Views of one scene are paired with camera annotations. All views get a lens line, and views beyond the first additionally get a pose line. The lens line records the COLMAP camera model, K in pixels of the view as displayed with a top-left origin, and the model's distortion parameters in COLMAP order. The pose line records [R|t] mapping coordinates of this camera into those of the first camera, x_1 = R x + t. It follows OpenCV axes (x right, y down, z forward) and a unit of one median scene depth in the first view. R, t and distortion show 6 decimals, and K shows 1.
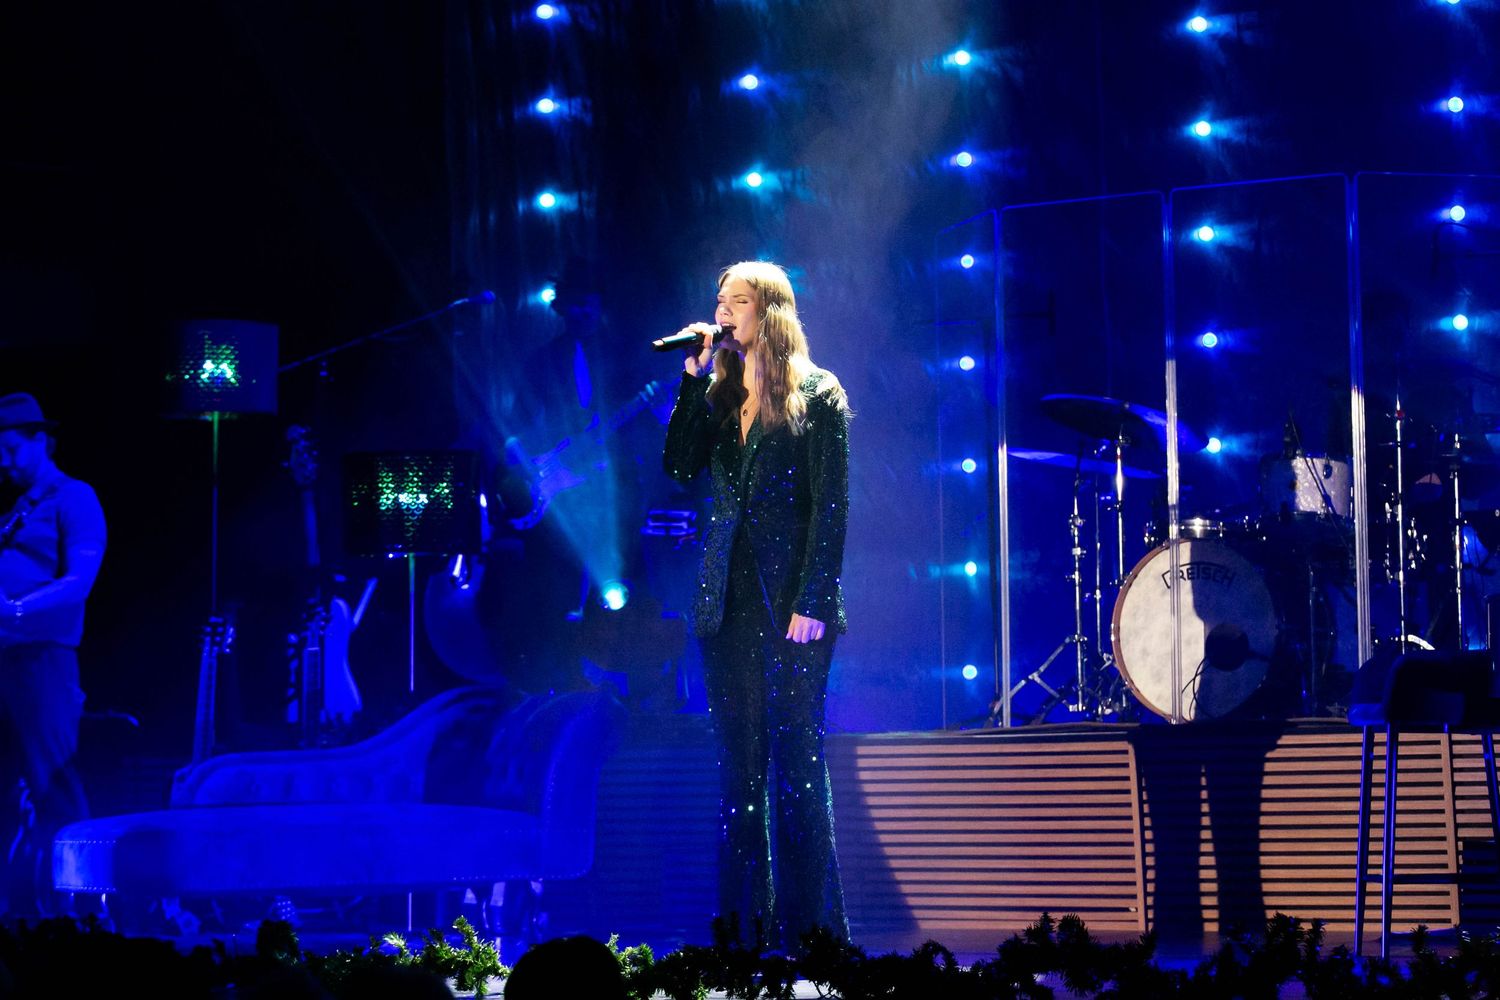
lens RADIAL K [[4078.0, 0, 805.2], [0, 4078.0, 472.5], [0, 0, 1]] dist [-0.130458, 0.000000]
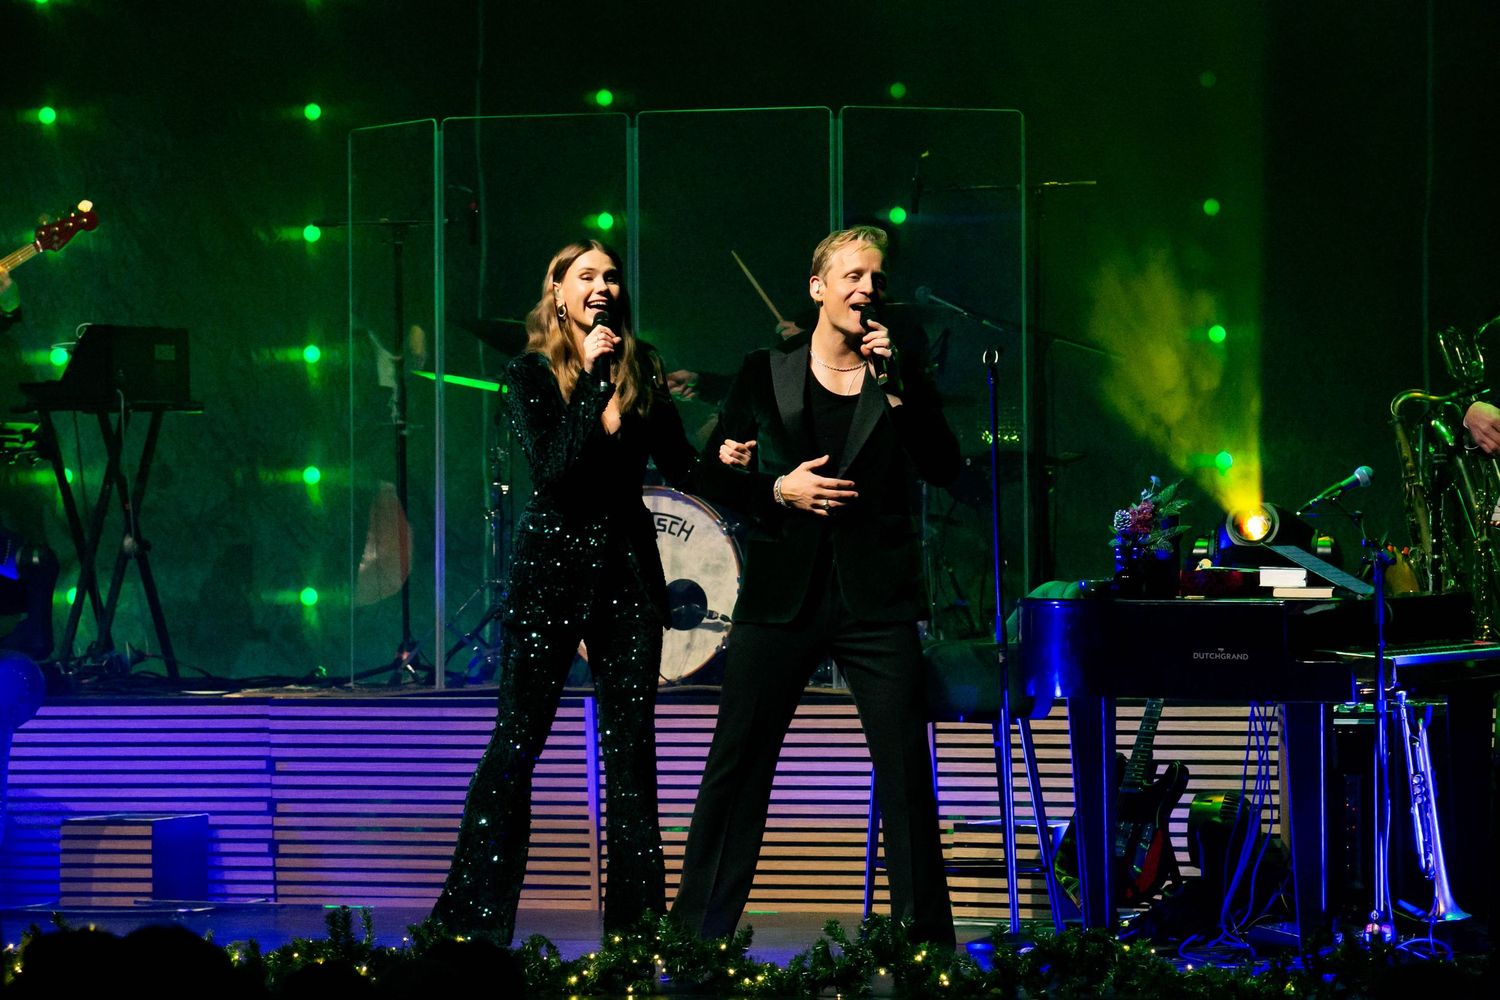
lens RADIAL K [[6411.6, 0, 759.9], [0, 6411.6, 501.1], [0, 0, 1]] dist [0.482297, 0.000000]
pose [[0.981708, 0.013666, 0.189903, -0.159849], [-0.024397, 0.998227, 0.054284, -0.061689], [-0.188825, -0.057924, 0.980301, -0.445707]]
